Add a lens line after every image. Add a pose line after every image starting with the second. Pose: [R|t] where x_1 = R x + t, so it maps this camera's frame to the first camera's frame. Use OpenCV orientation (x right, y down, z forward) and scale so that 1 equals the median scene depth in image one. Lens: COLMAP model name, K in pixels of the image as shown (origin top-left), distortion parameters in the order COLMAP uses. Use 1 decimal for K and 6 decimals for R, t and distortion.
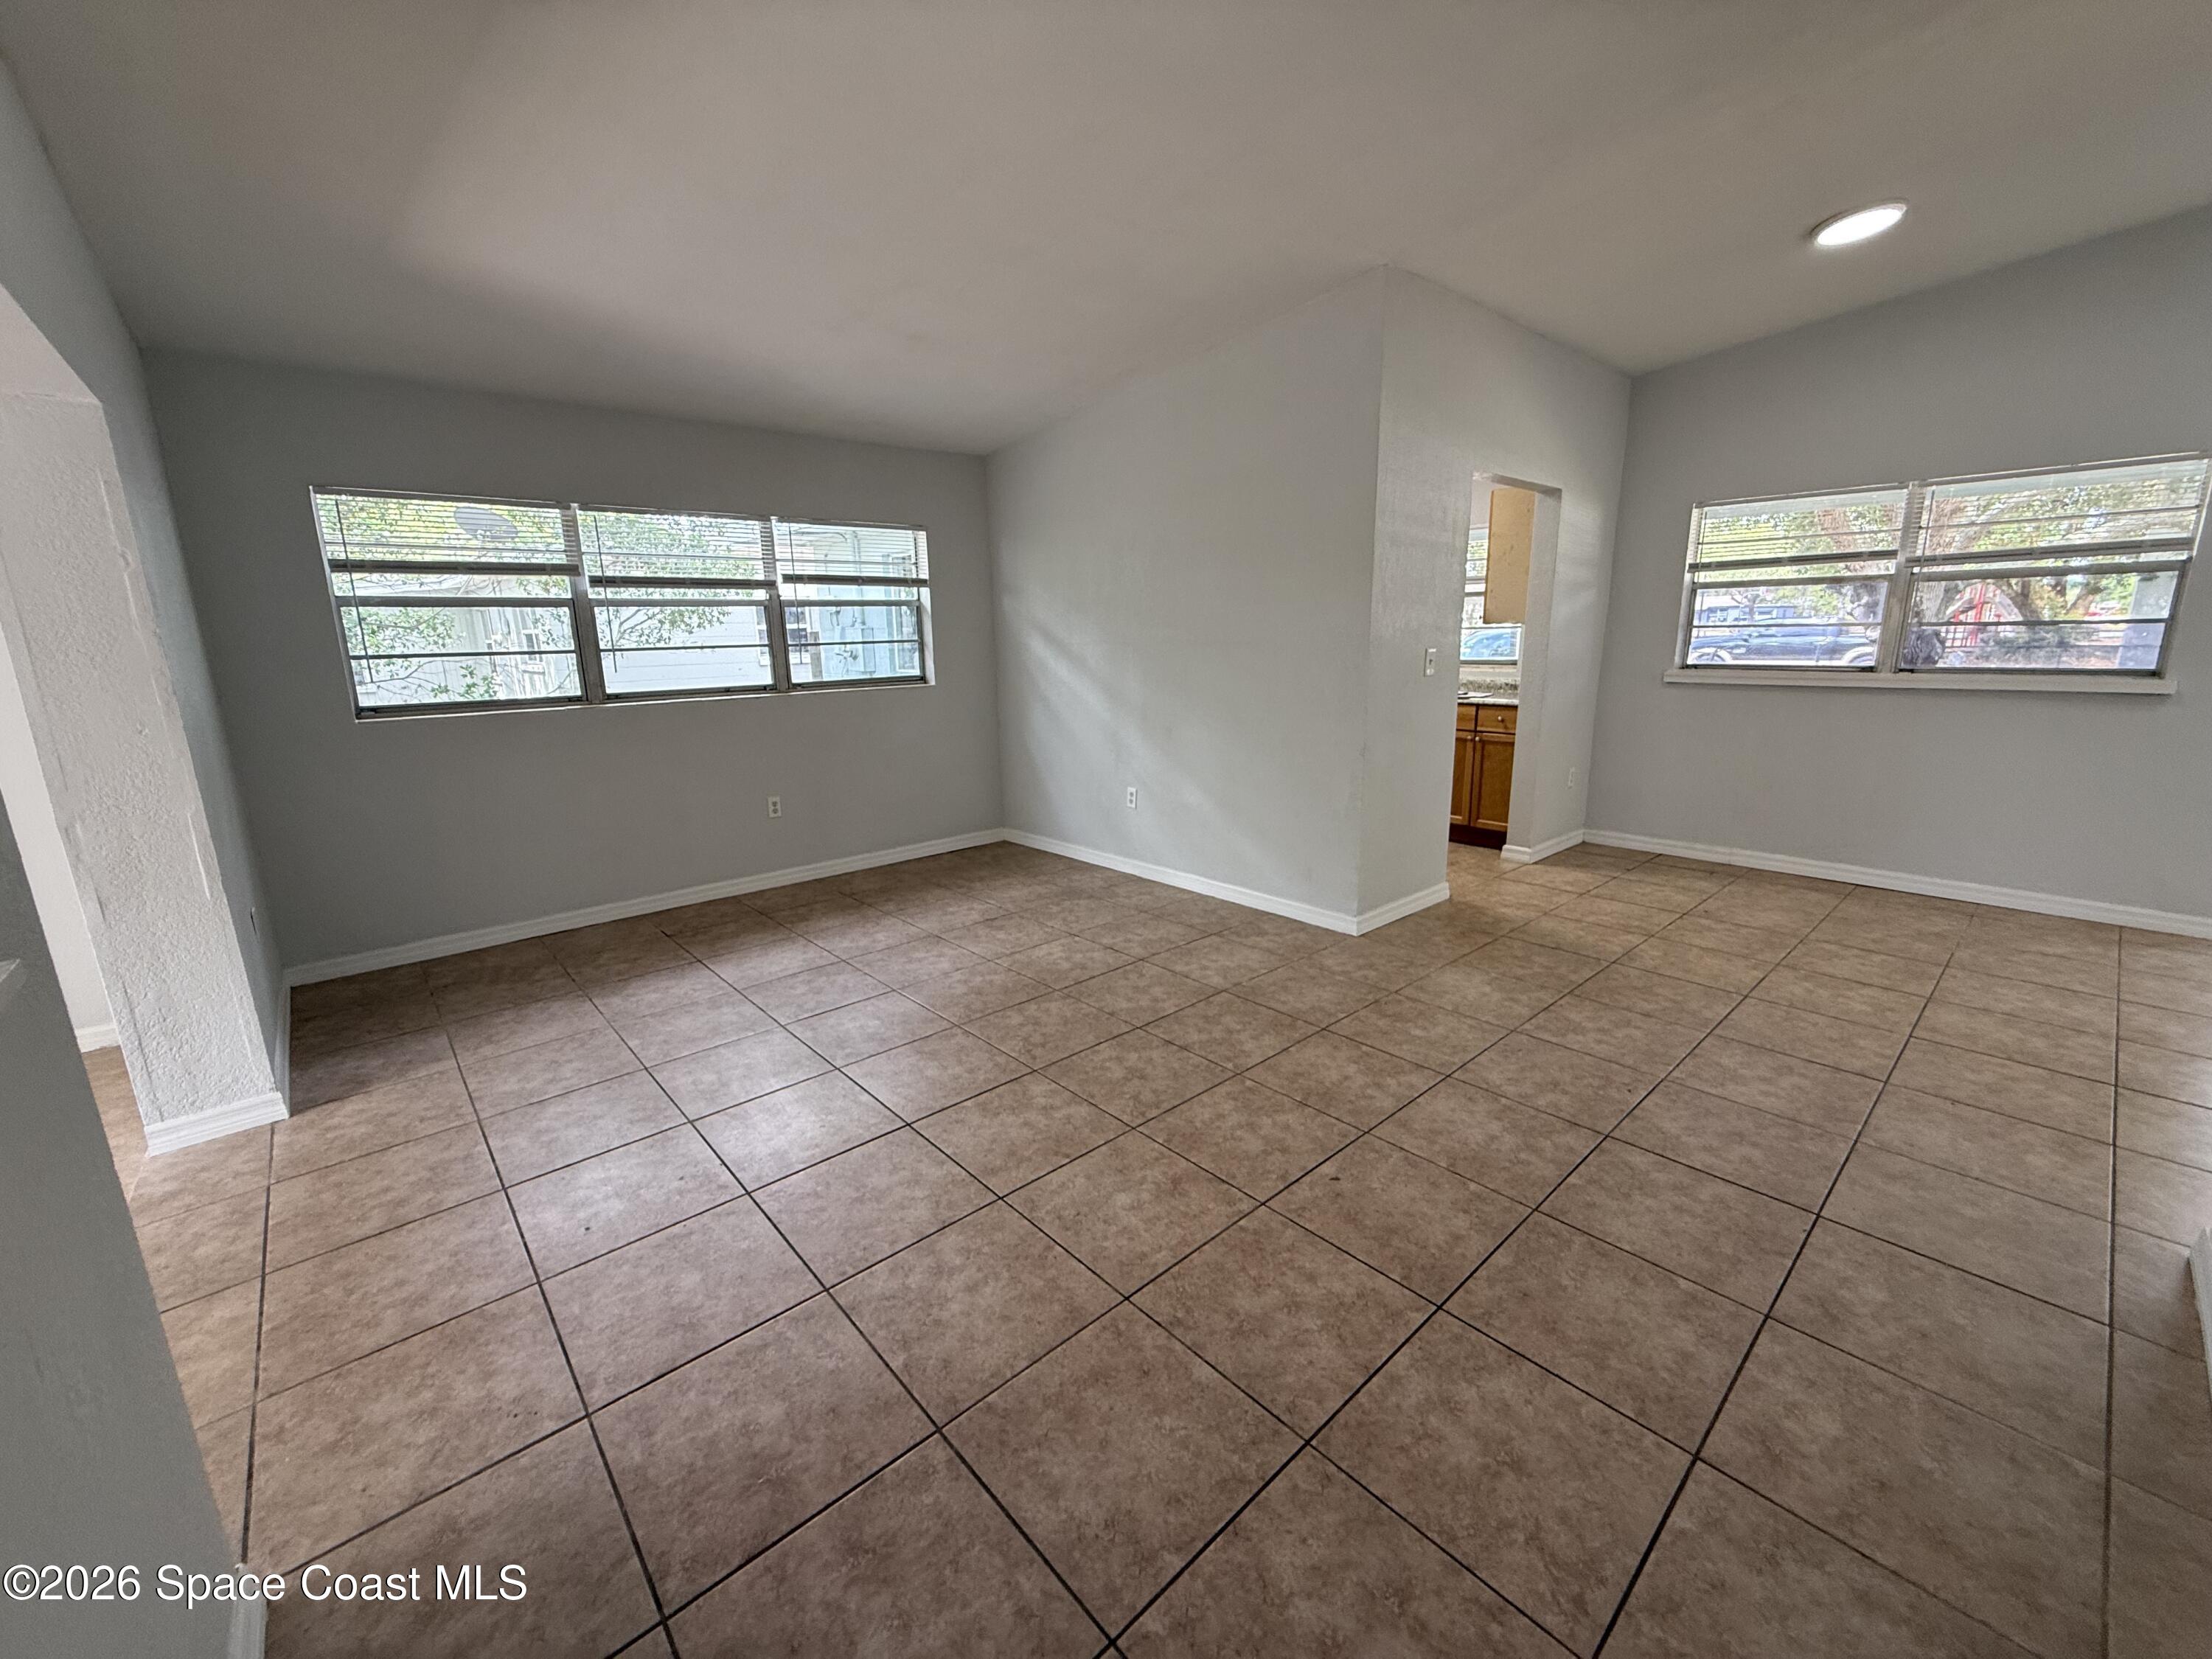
lens RADIAL K [[891.5, 0, 1117.0], [0, 891.5, 838.0], [0, 0, 1]] dist [-0.003226, -0.000292]
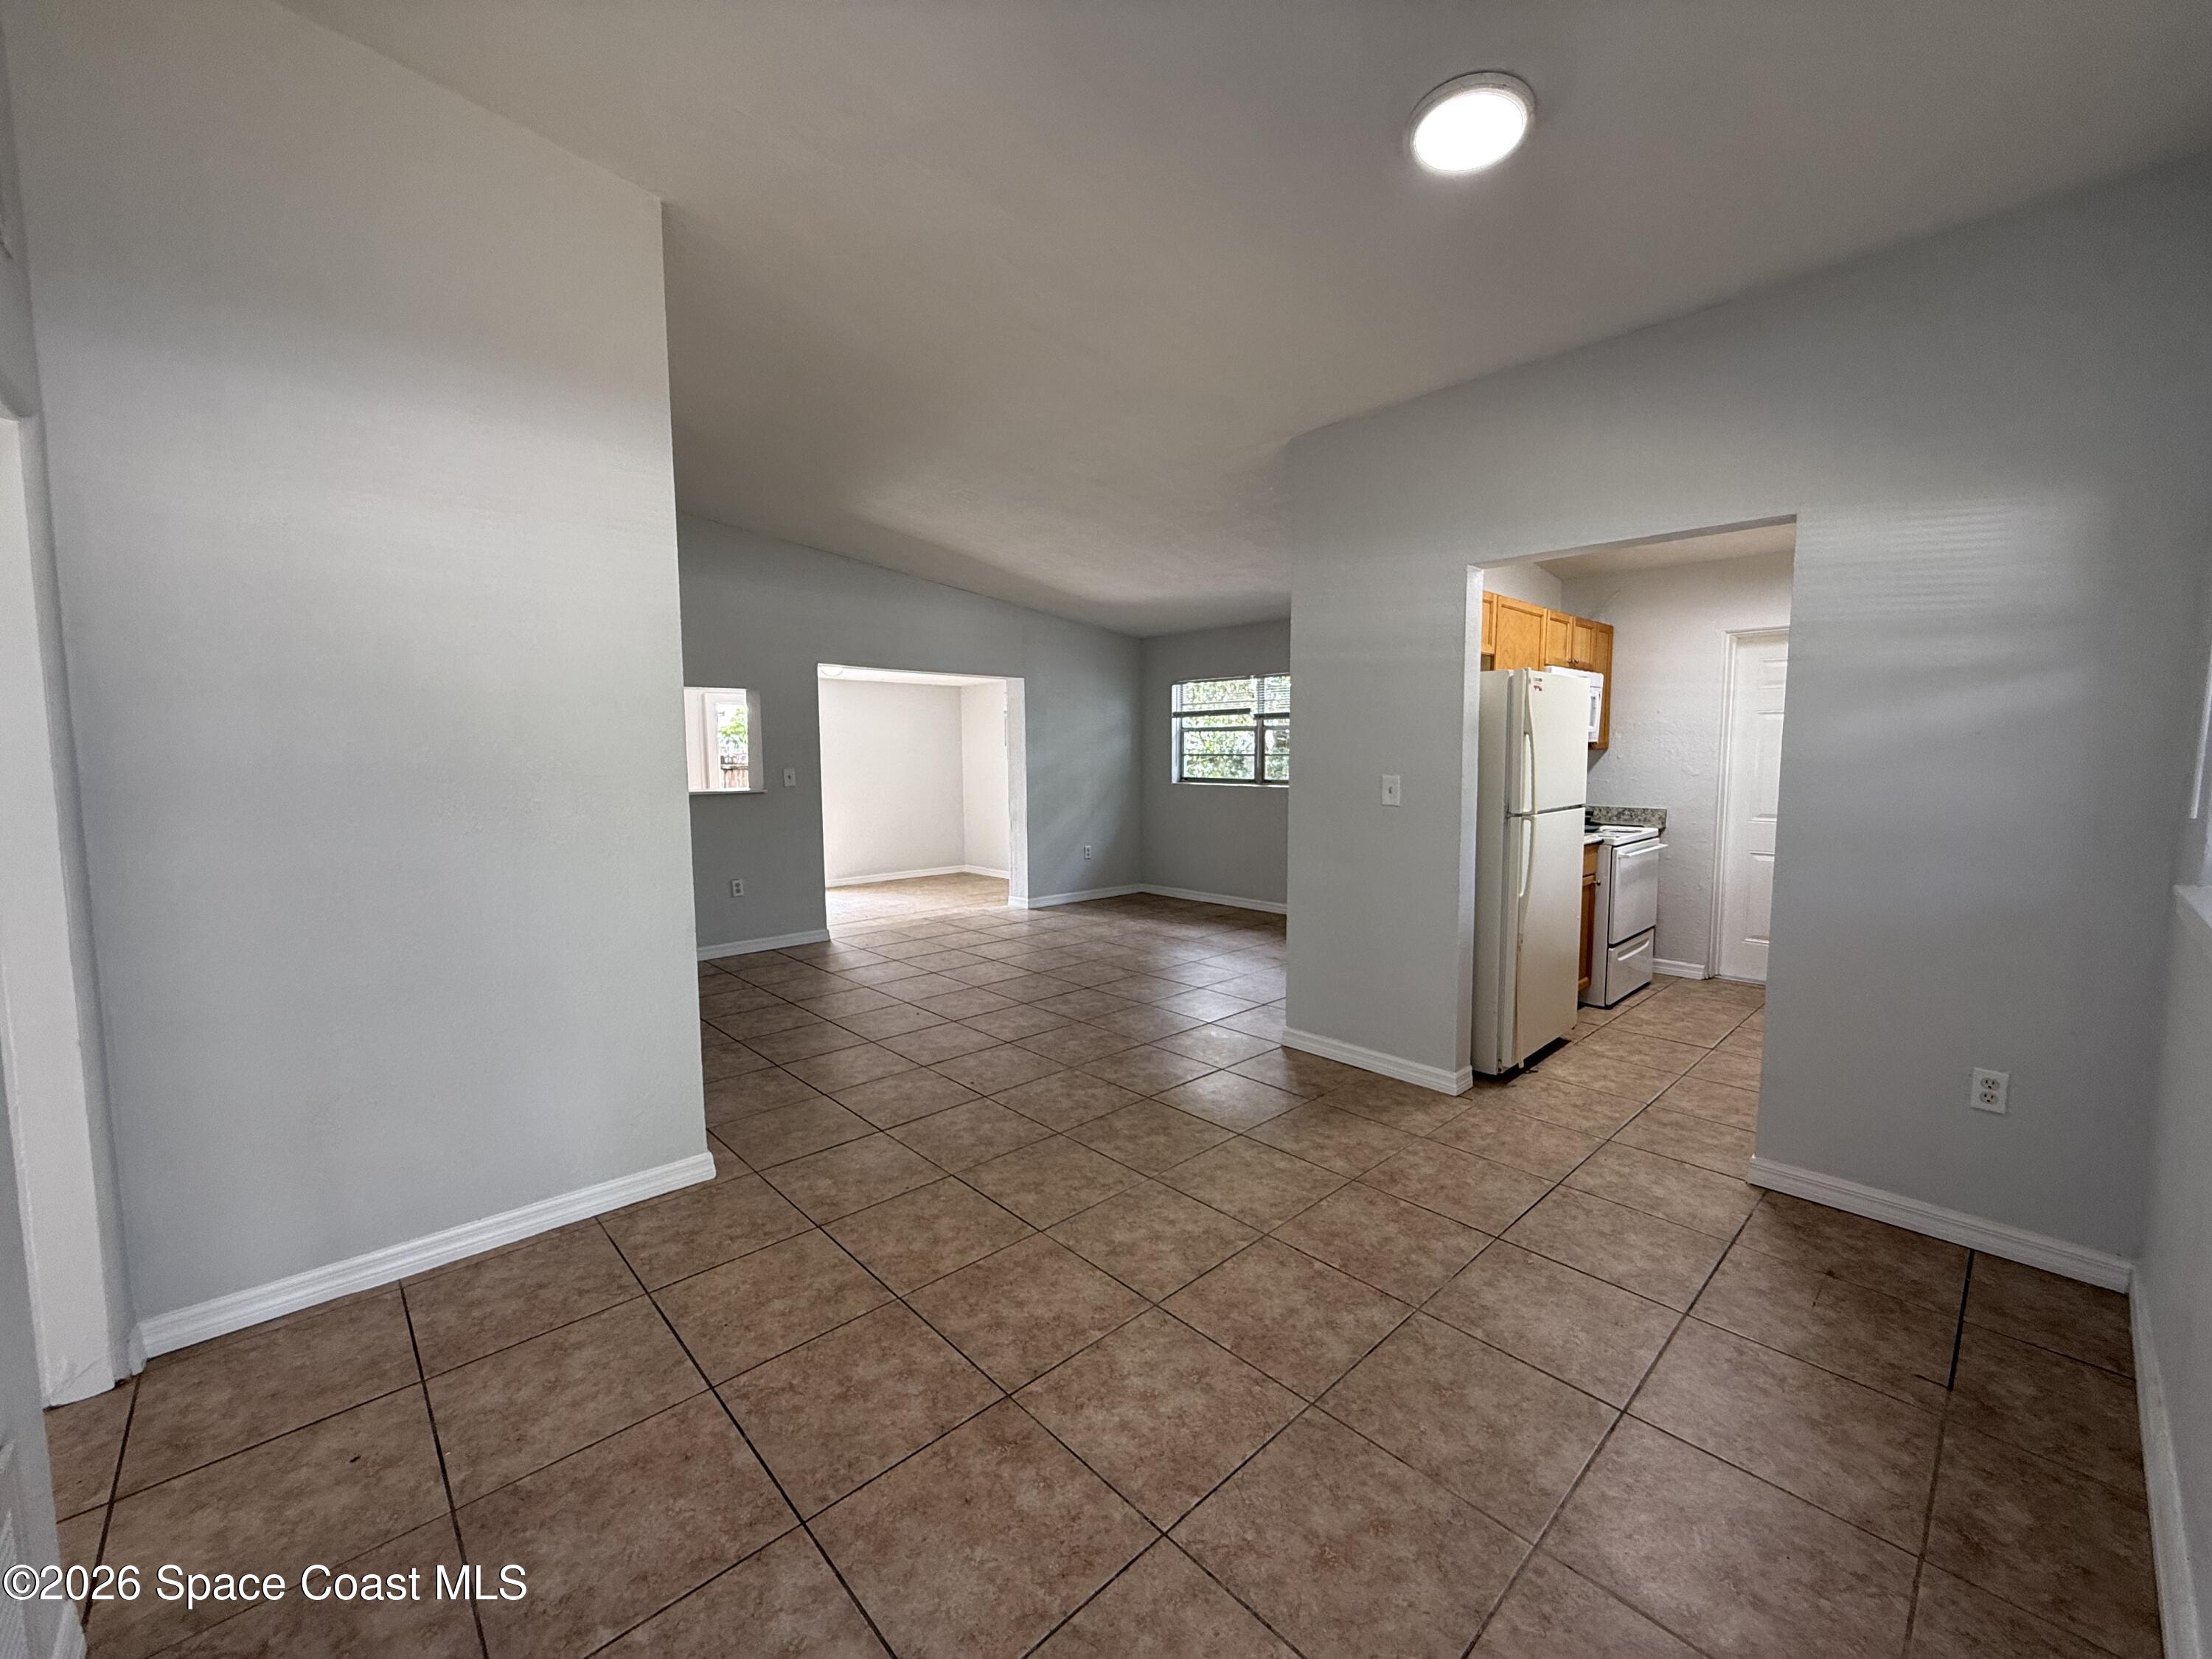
lens RADIAL K [[891.5, 0, 1120.7], [0, 891.5, 823.2], [0, 0, 1]] dist [-0.003226, -0.000292]
pose [[0.036869, 0.111030, -0.993133, 1.496923], [-0.223723, 0.969501, 0.100082, -0.241341], [0.973955, 0.218497, 0.060584, 0.806852]]
